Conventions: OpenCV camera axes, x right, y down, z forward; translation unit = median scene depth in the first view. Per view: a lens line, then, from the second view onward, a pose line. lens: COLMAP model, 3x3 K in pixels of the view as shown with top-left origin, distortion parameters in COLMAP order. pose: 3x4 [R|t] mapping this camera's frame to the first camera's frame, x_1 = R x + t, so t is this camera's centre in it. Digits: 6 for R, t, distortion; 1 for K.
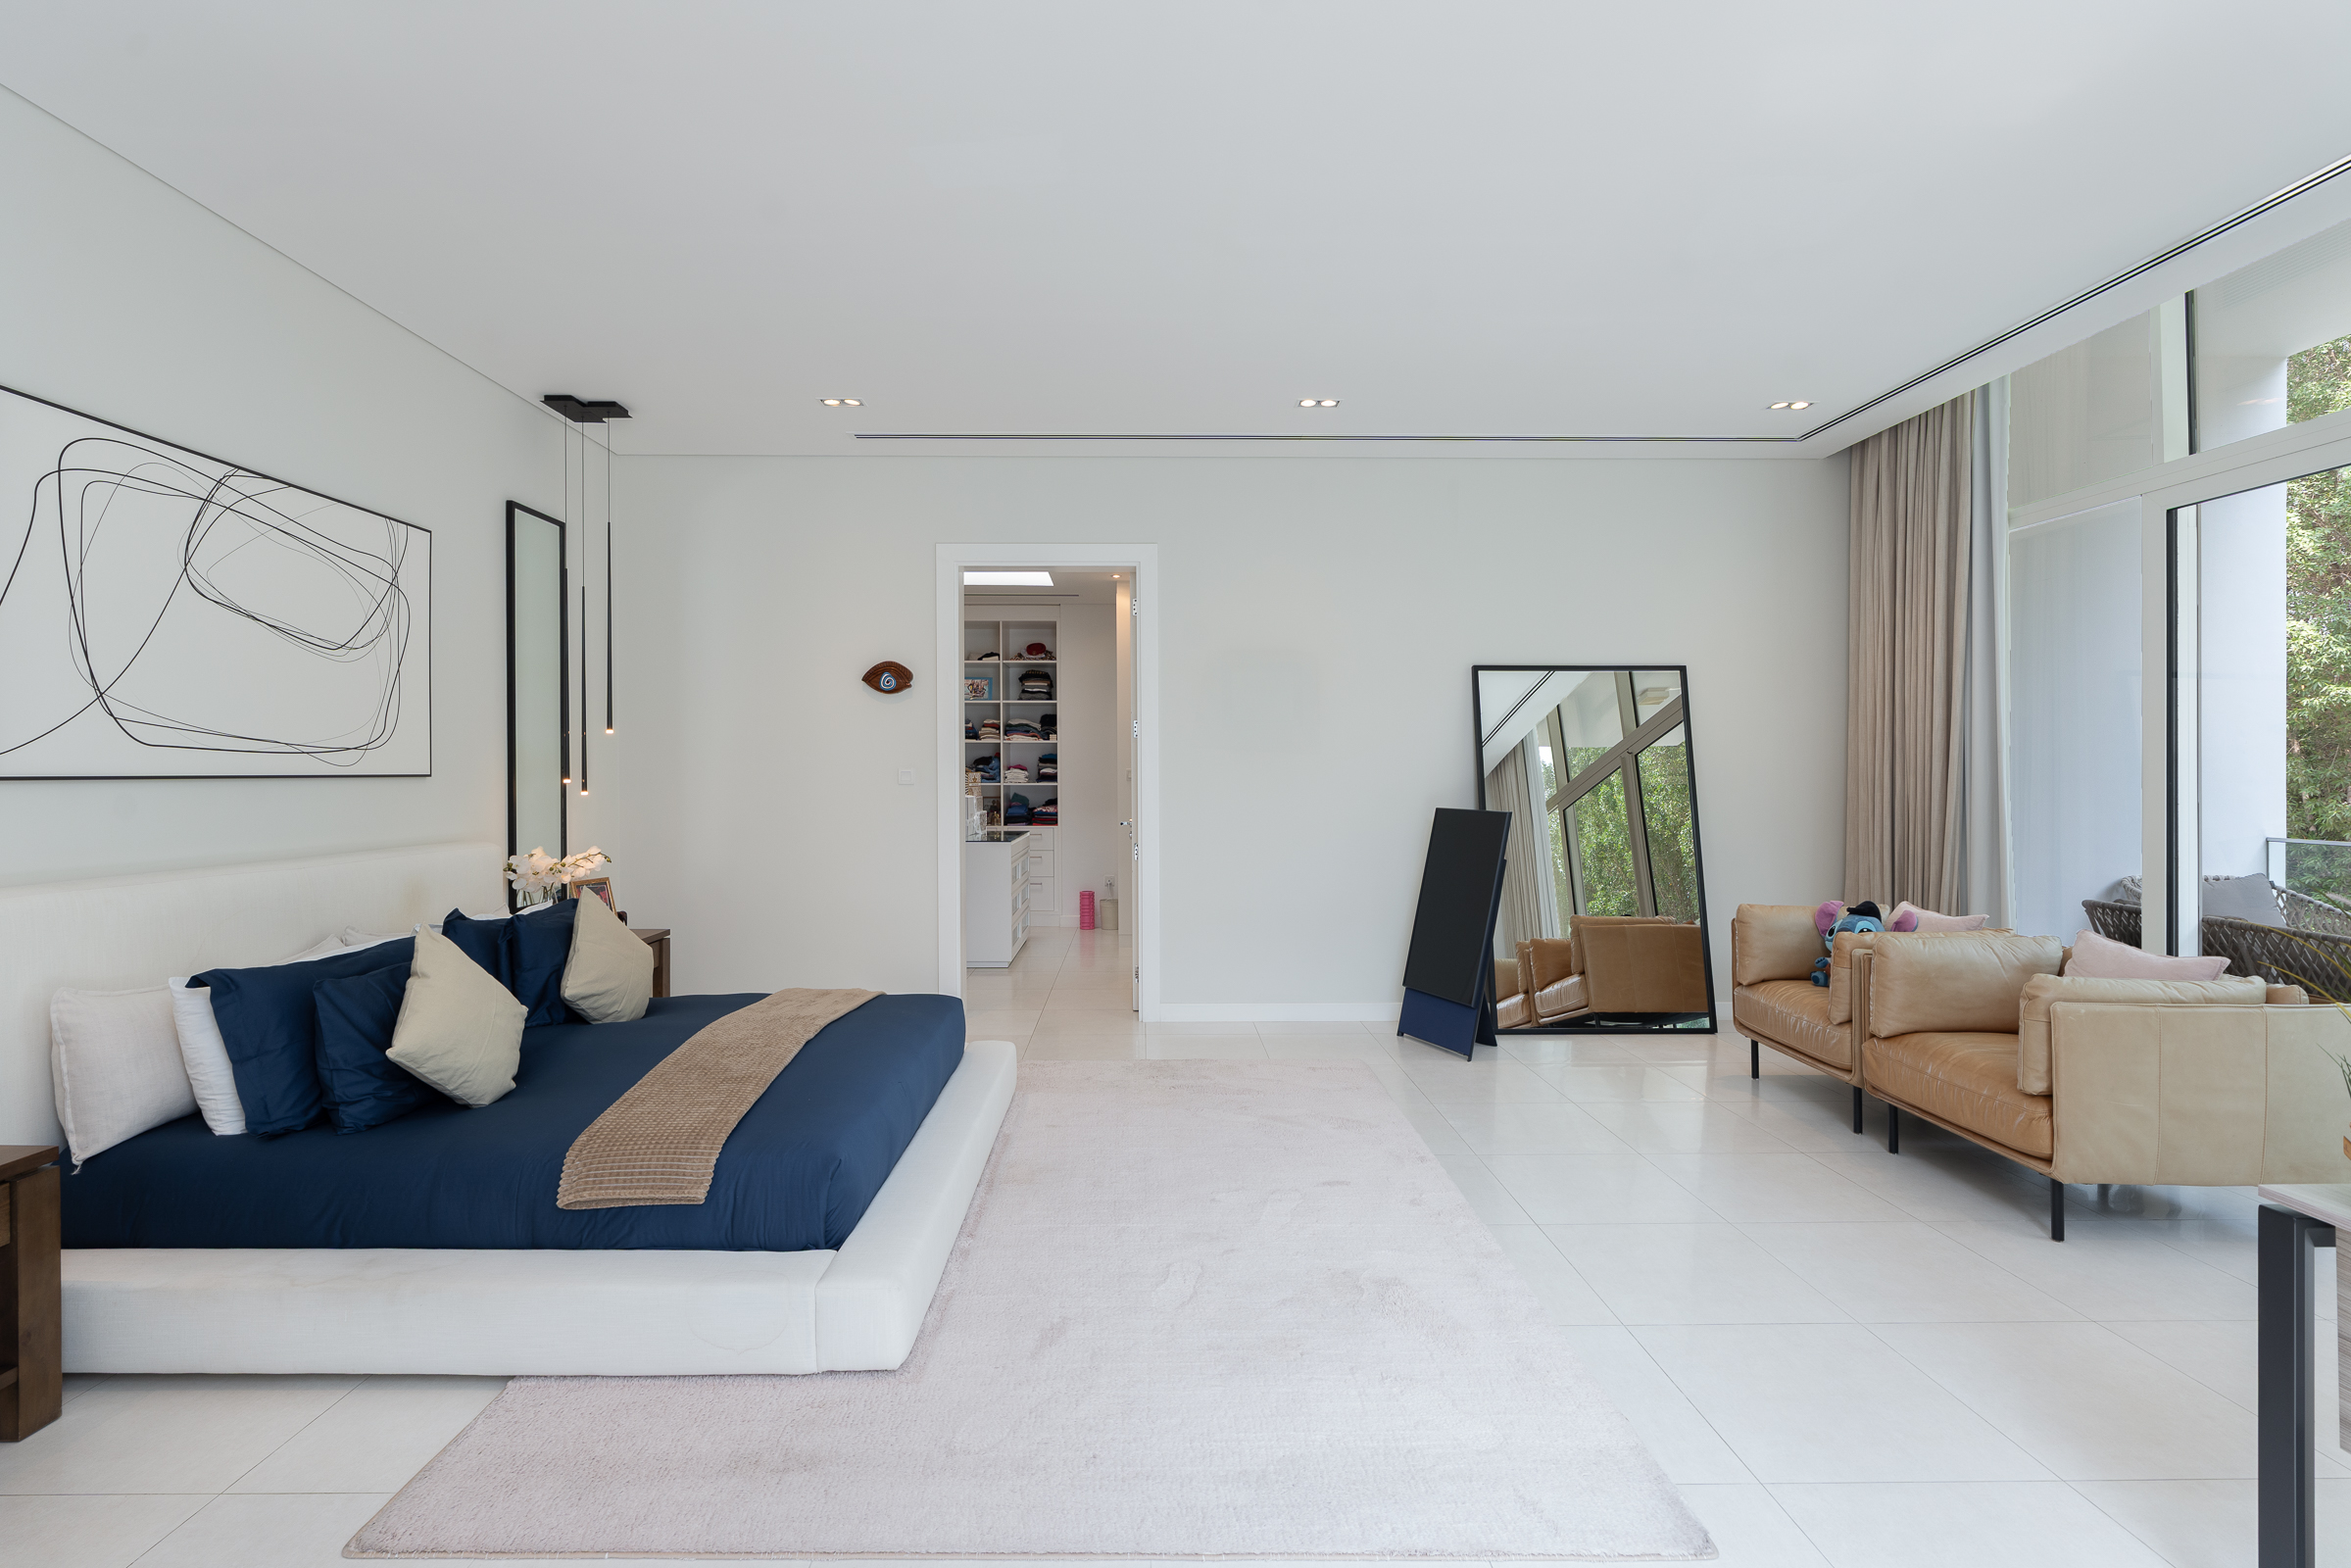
lens RADIAL K [[1073.8, 0, 1162.6], [0, 1073.8, 774.5], [0, 0, 1]] dist [0.000183, 0.001030]
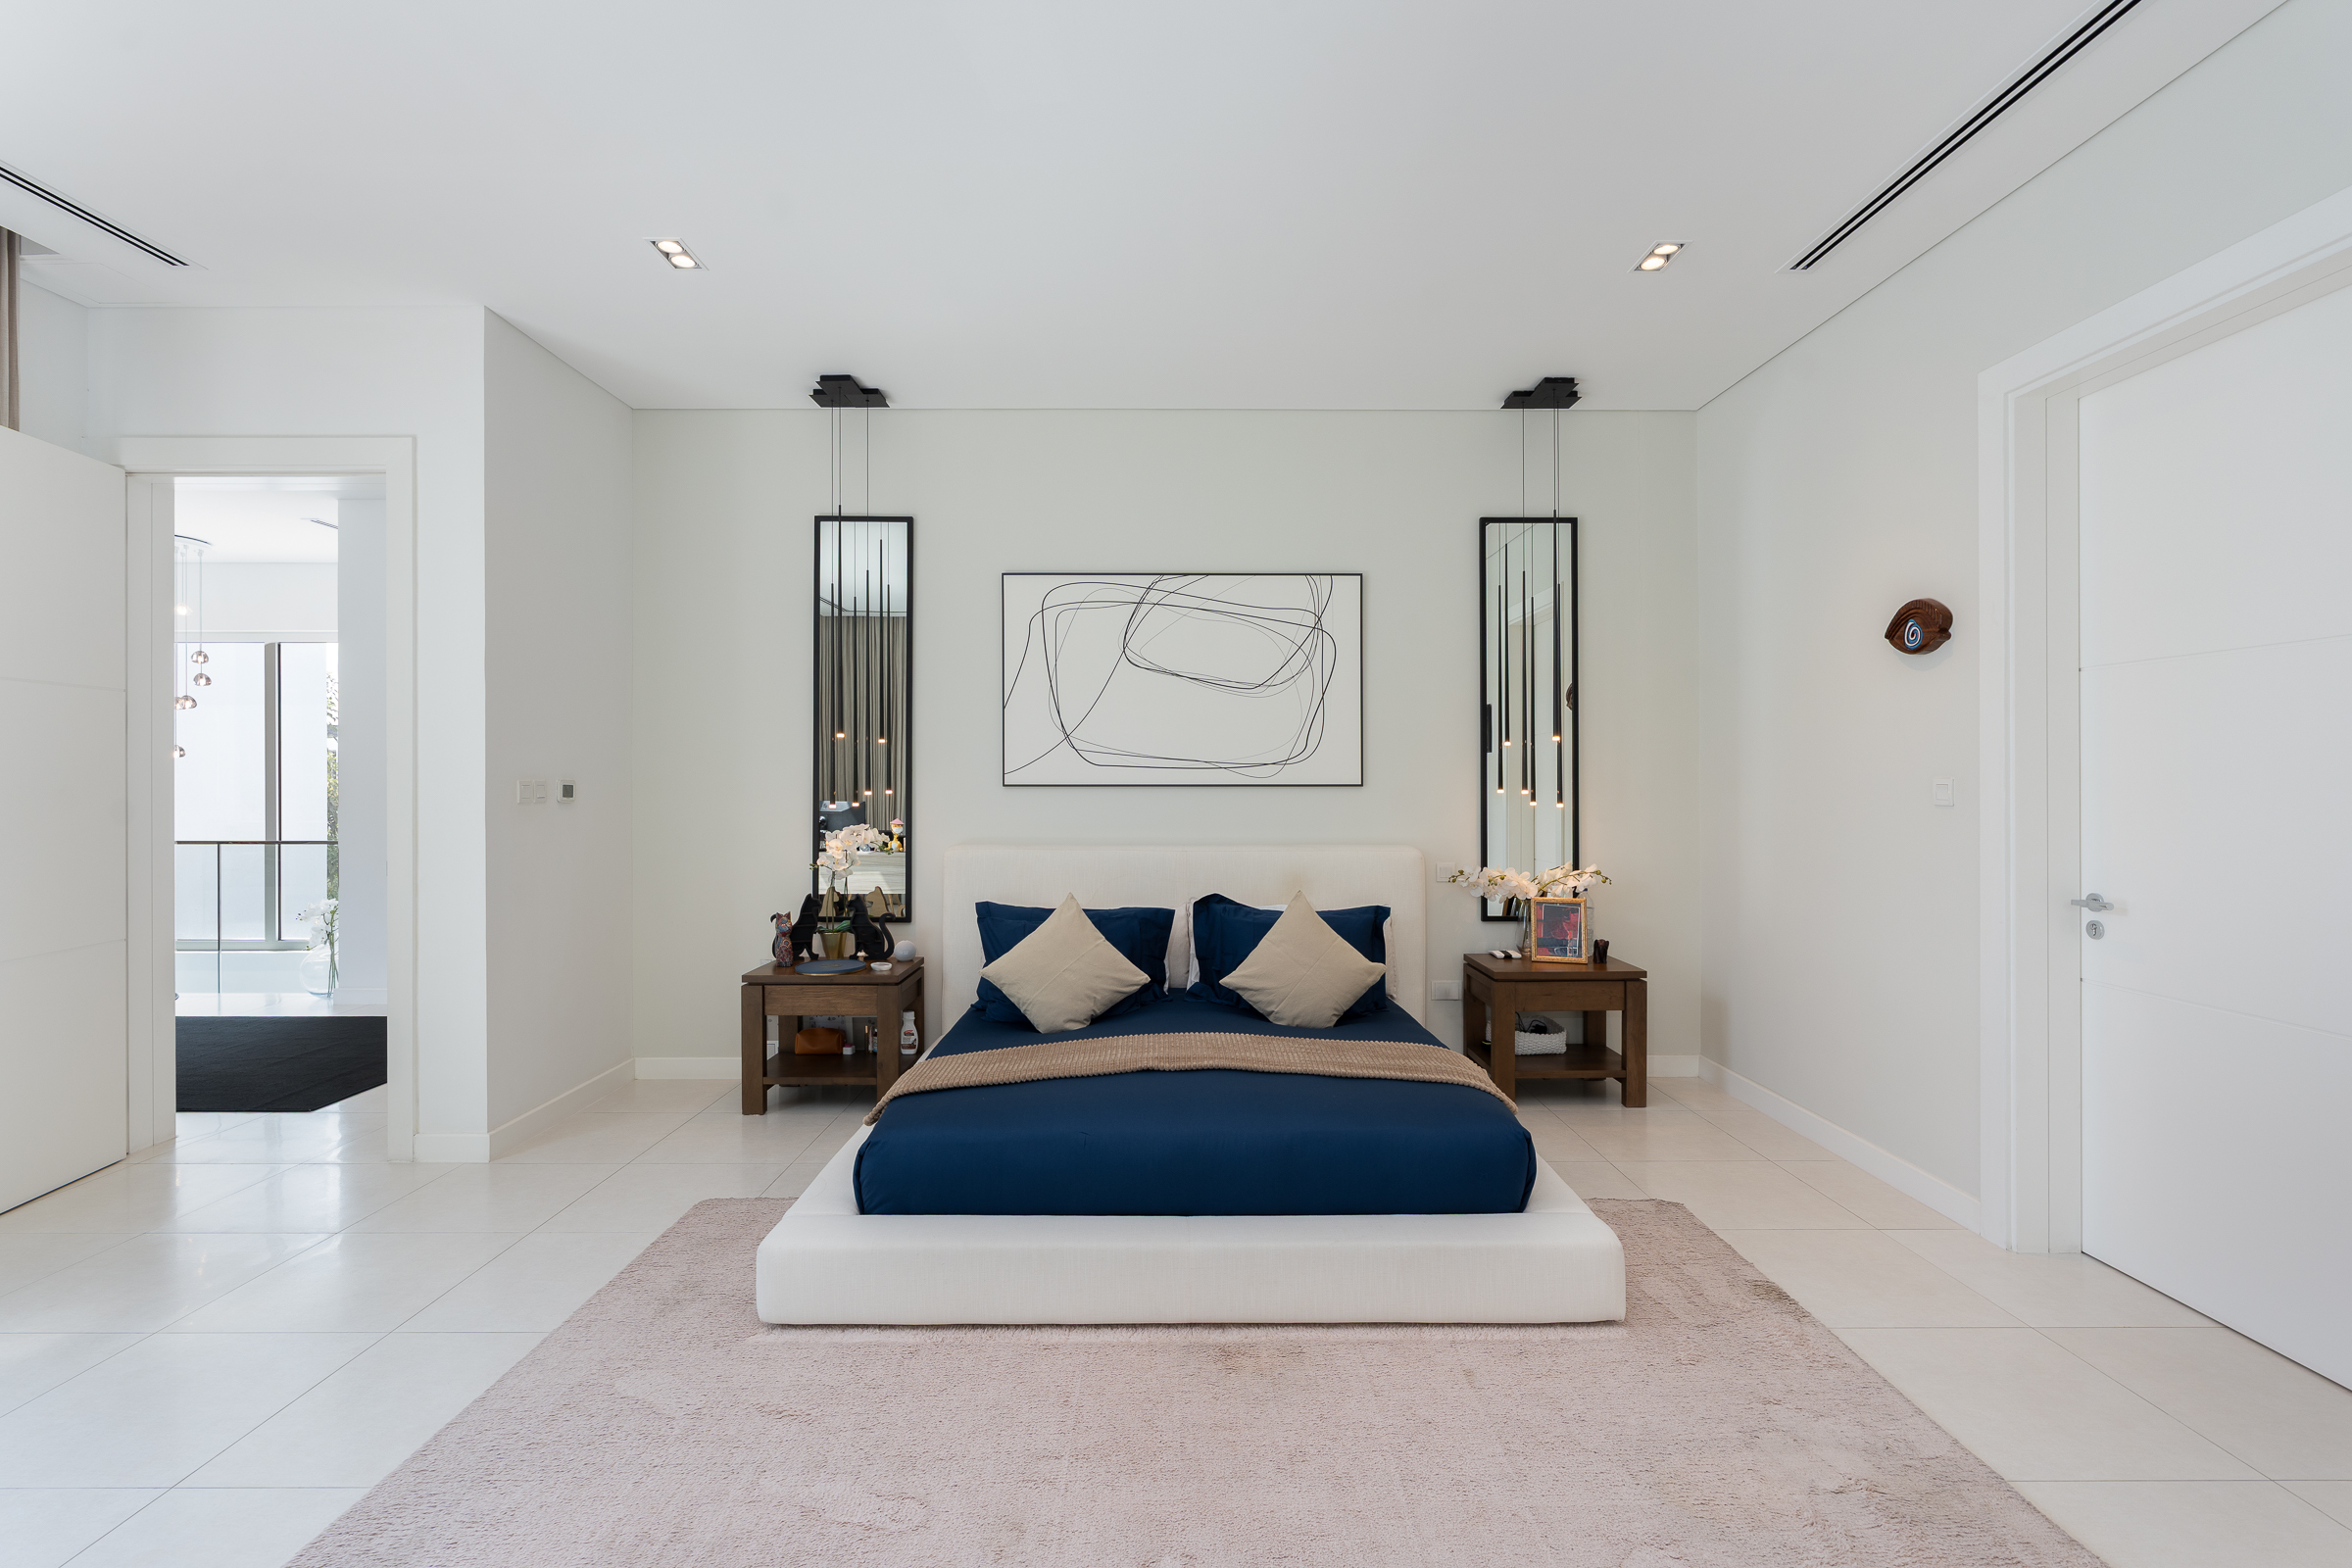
lens RADIAL K [[1074.3, 0, 1168.8], [0, 1074.3, 788.9], [0, 0, 1]] dist [0.000183, 0.001030]
pose [[-0.009278, 0.010552, -0.999901, 0.522581], [-0.002466, 0.999941, 0.010576, -0.007313], [0.999954, 0.002564, -0.009251, 0.877387]]
